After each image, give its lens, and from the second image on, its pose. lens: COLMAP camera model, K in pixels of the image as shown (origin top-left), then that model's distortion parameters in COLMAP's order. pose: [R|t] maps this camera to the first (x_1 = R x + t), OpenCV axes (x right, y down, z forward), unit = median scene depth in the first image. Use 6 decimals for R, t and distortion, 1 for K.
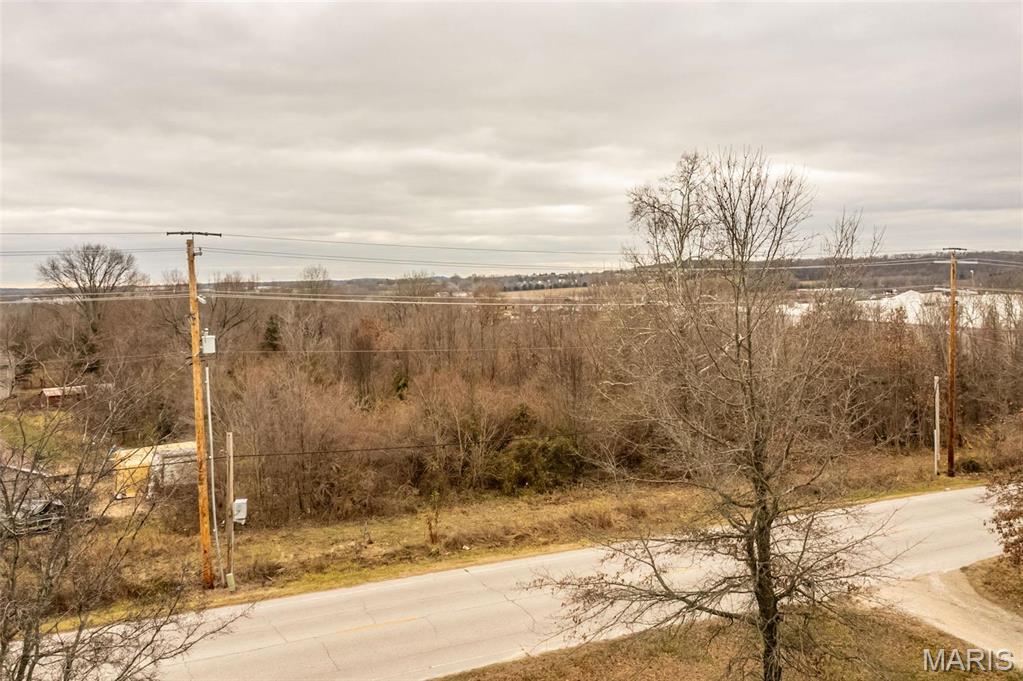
lens RADIAL K [[836.7, 0, 511.5], [0, 836.7, 340.5], [0, 0, 1]] dist [-0.000362, 0.004971]
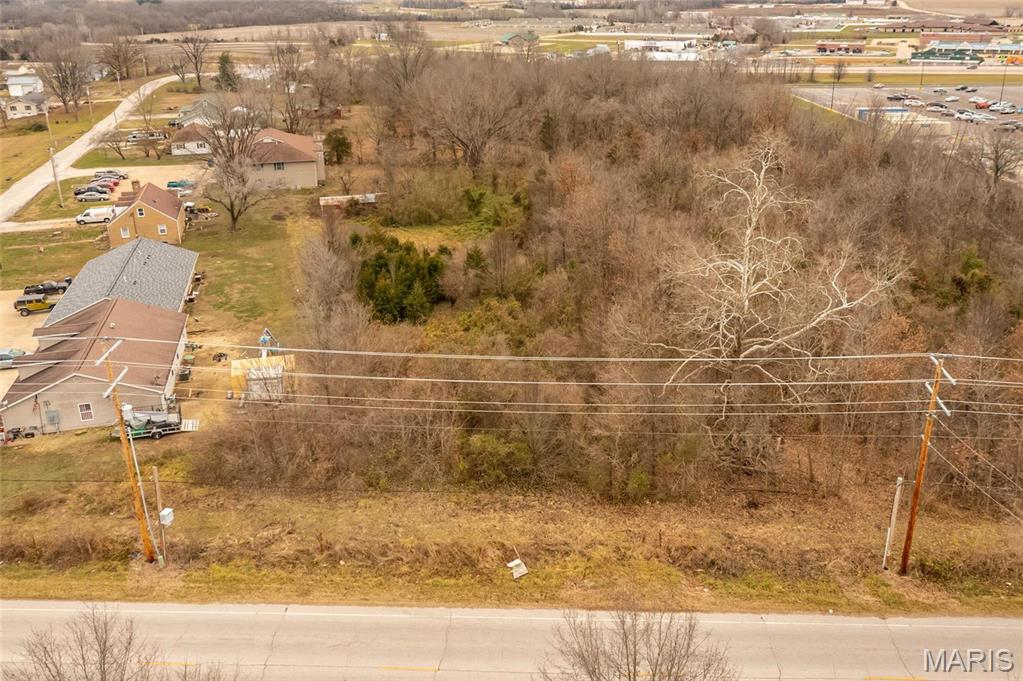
lens RADIAL K [[826.3, 0, 543.1], [0, 826.3, 264.1], [0, 0, 1]] dist [0.002061, 0.002378]
pose [[0.900463, 0.165810, -0.402087, 0.630530], [-0.050271, 0.957962, 0.282458, -0.540221], [0.432018, -0.234129, 0.870944, 0.134947]]
